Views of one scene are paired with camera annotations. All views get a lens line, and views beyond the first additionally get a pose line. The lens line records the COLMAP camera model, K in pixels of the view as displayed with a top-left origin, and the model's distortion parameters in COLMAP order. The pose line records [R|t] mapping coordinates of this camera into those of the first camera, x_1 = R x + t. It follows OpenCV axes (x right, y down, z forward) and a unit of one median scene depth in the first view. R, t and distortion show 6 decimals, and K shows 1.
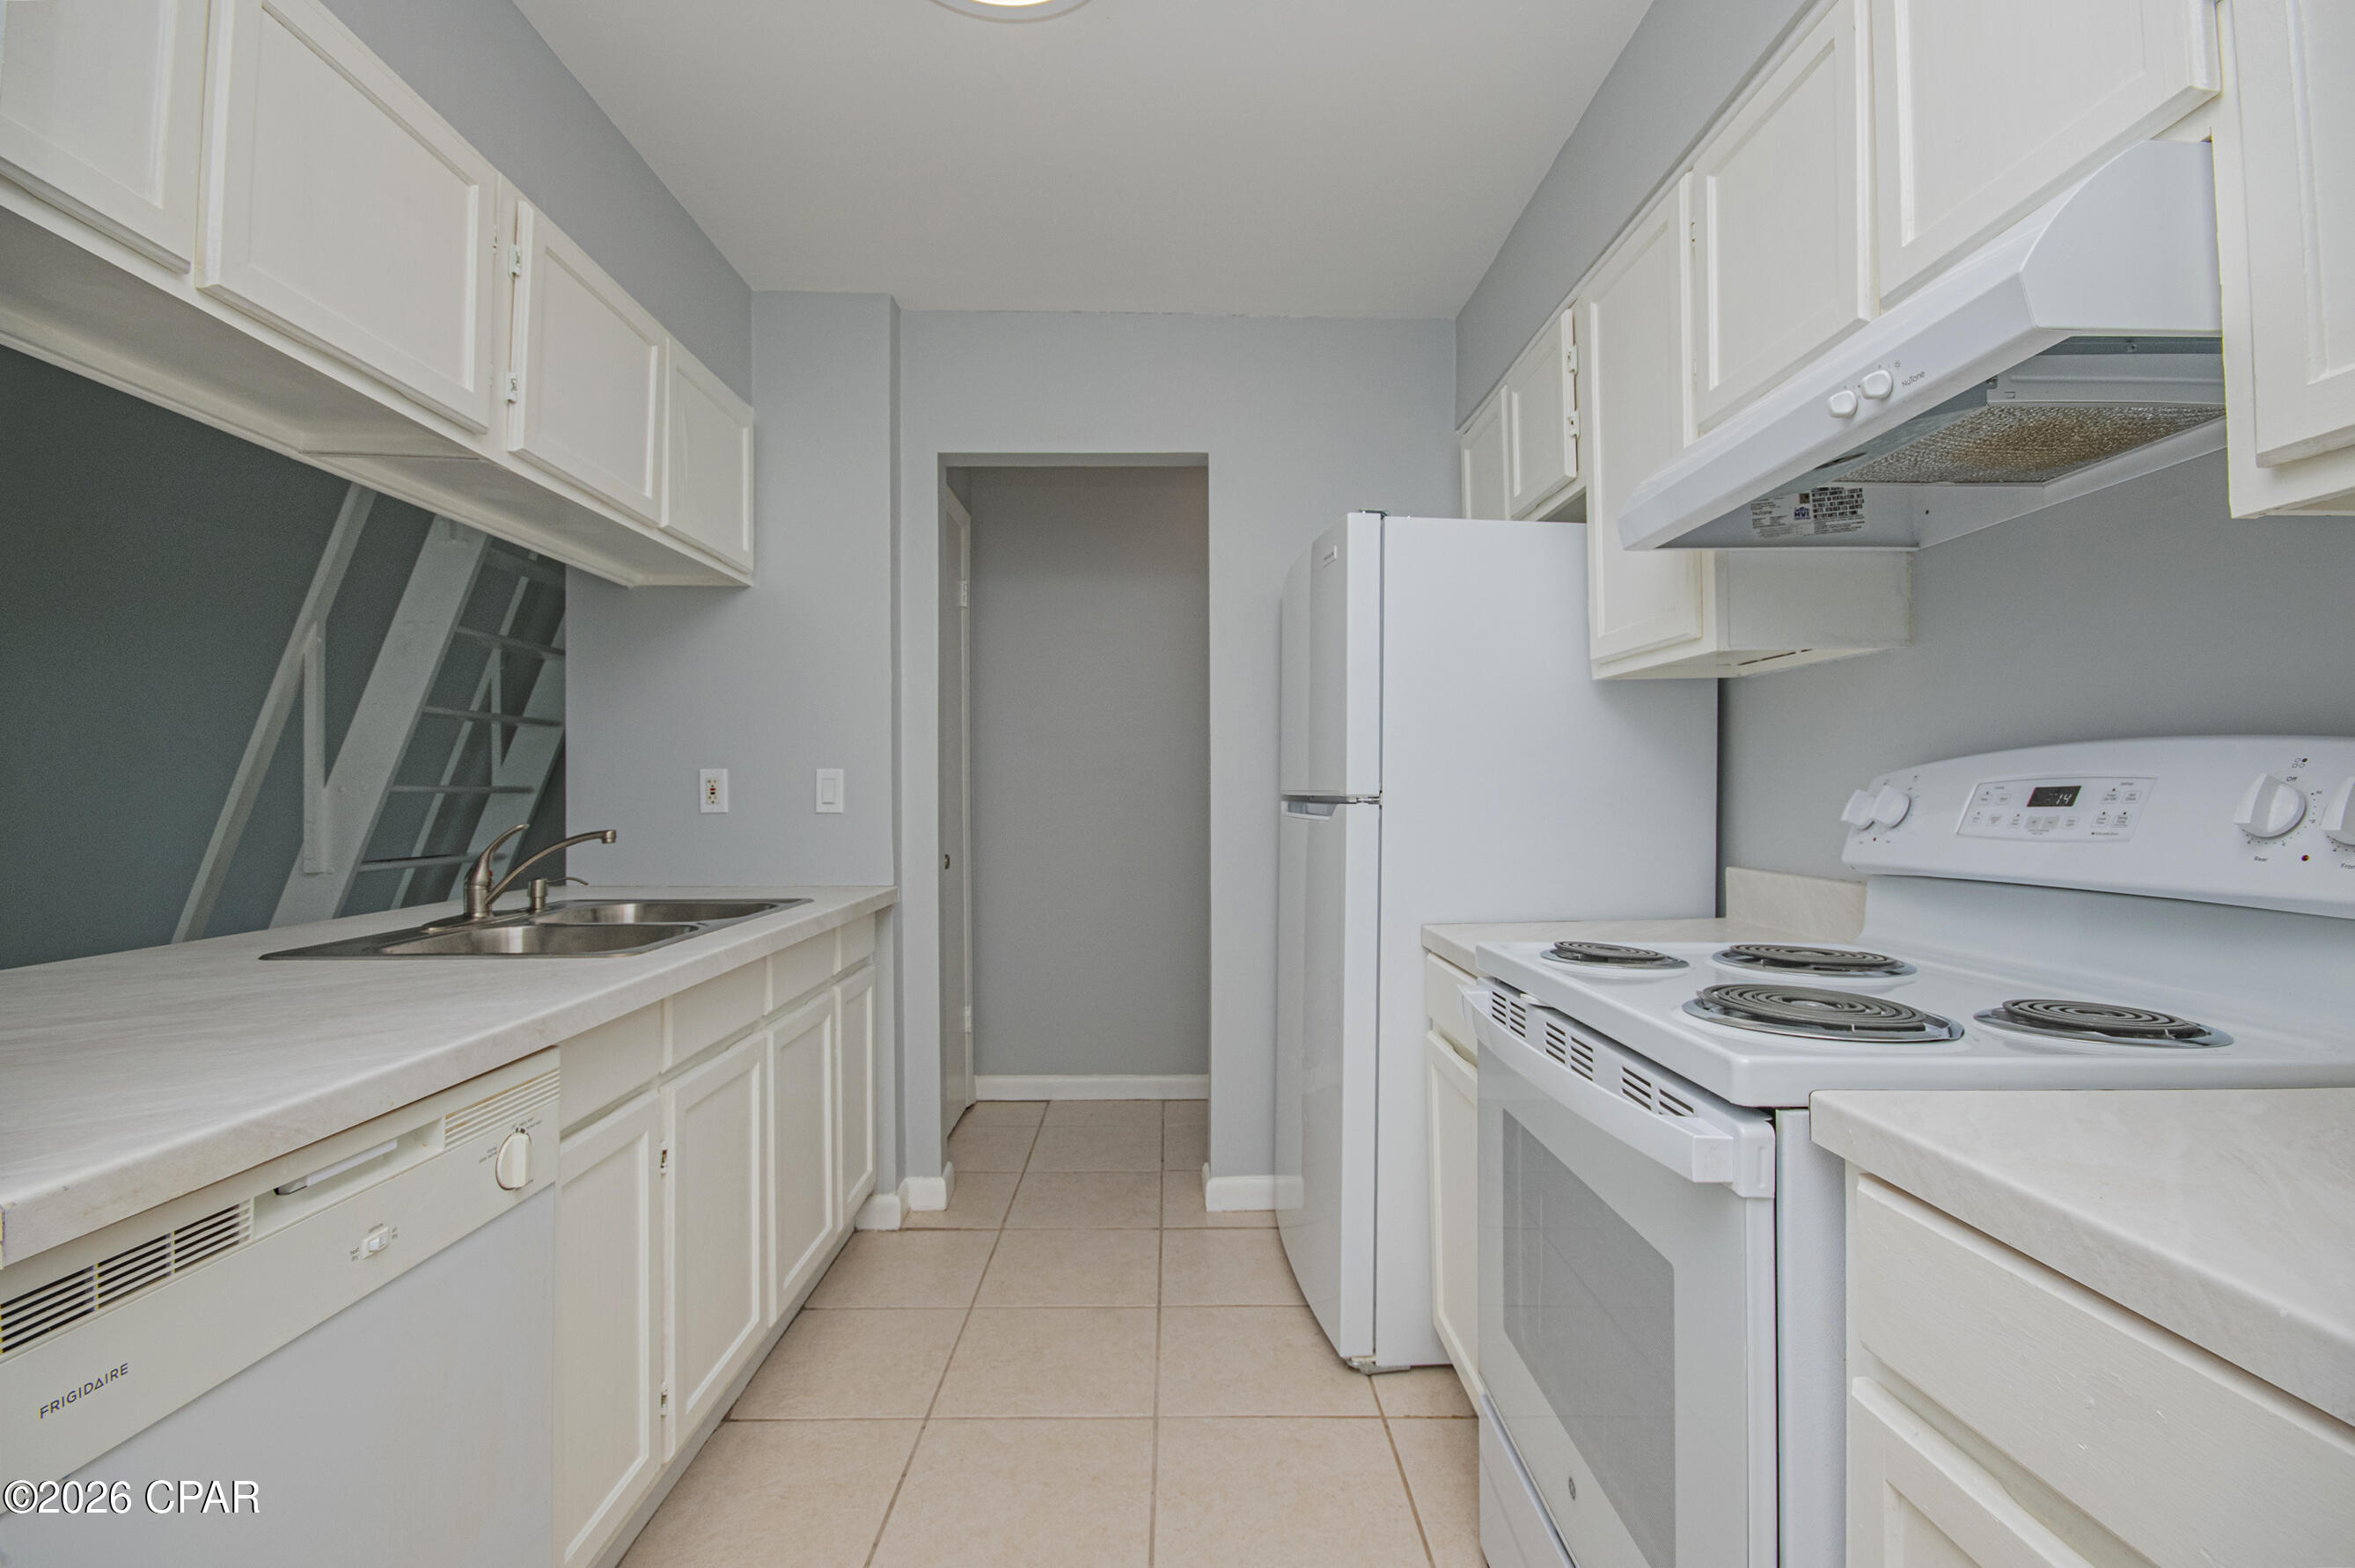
lens RADIAL K [[1062.7, 0, 1185.3], [0, 1062.7, 780.8], [0, 0, 1]] dist [-0.009327, -0.000880]
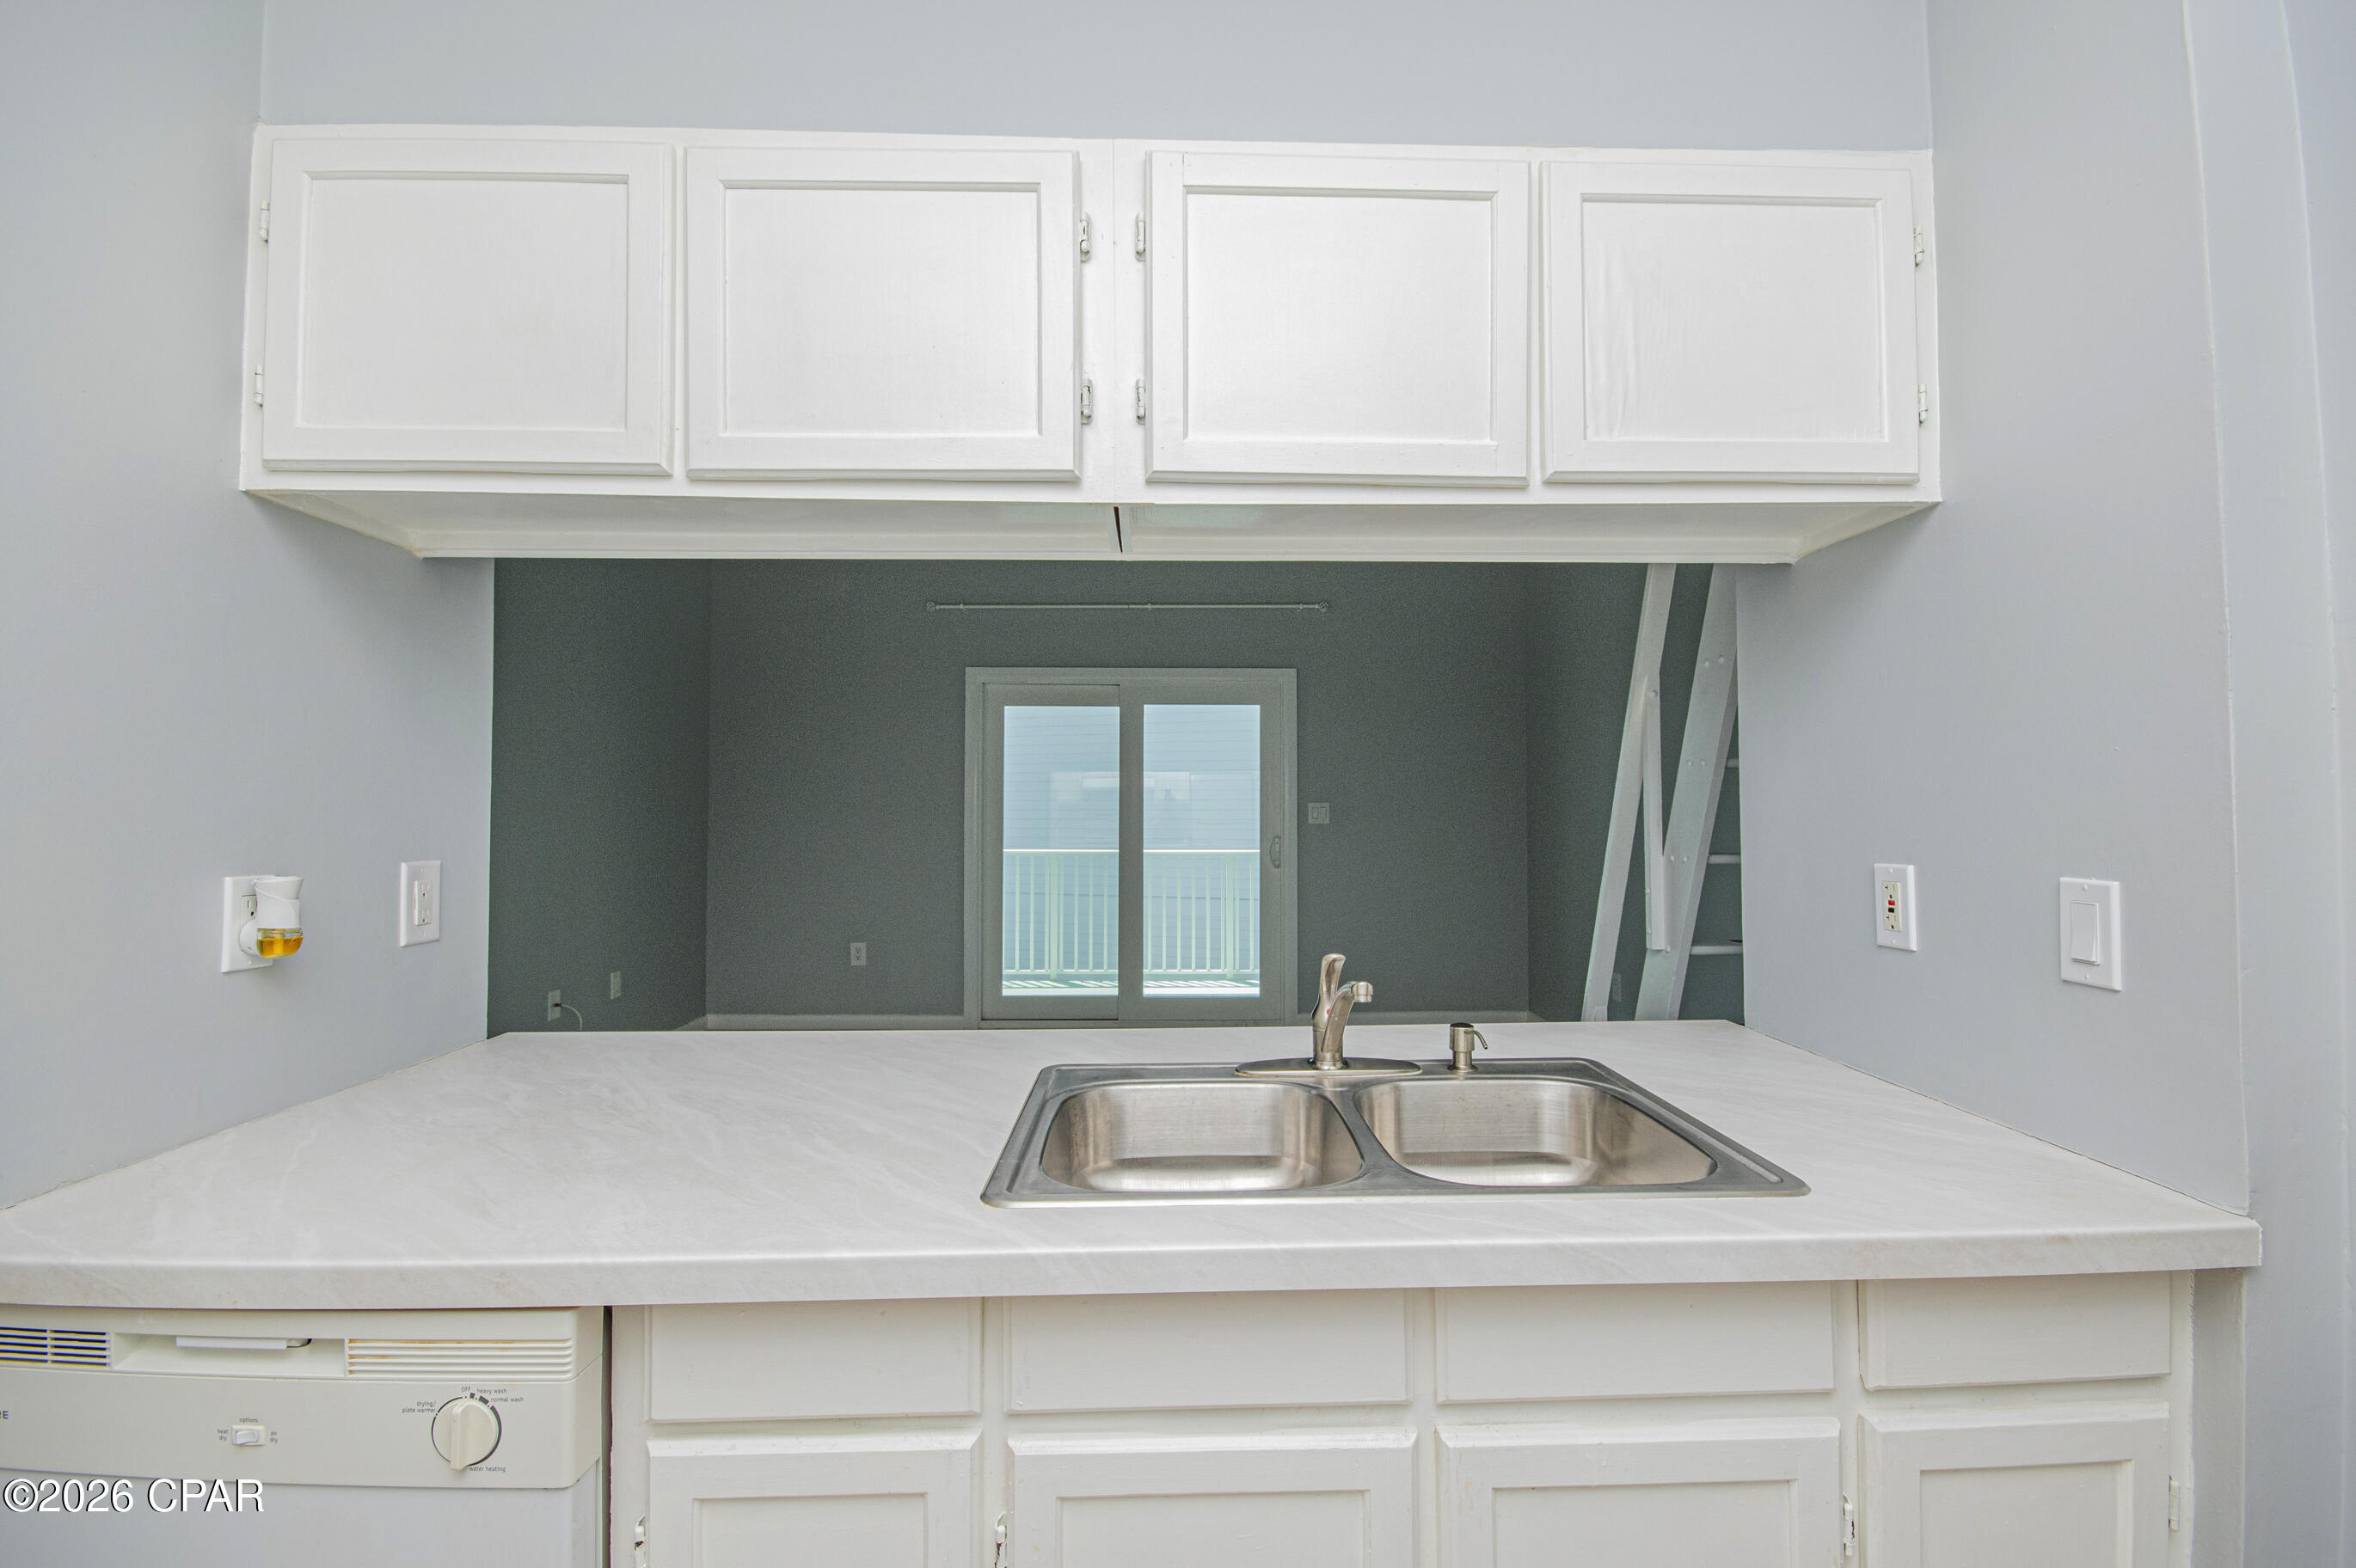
lens RADIAL K [[1012.6, 0, 1178.0], [0, 1012.6, 784.0], [0, 0, 1]] dist [-0.016872, -0.000646]
pose [[0.009690, -0.019999, -0.999753, 0.137368], [0.013778, 0.999708, -0.019865, -0.109187], [0.999858, -0.013583, 0.009963, 1.479938]]
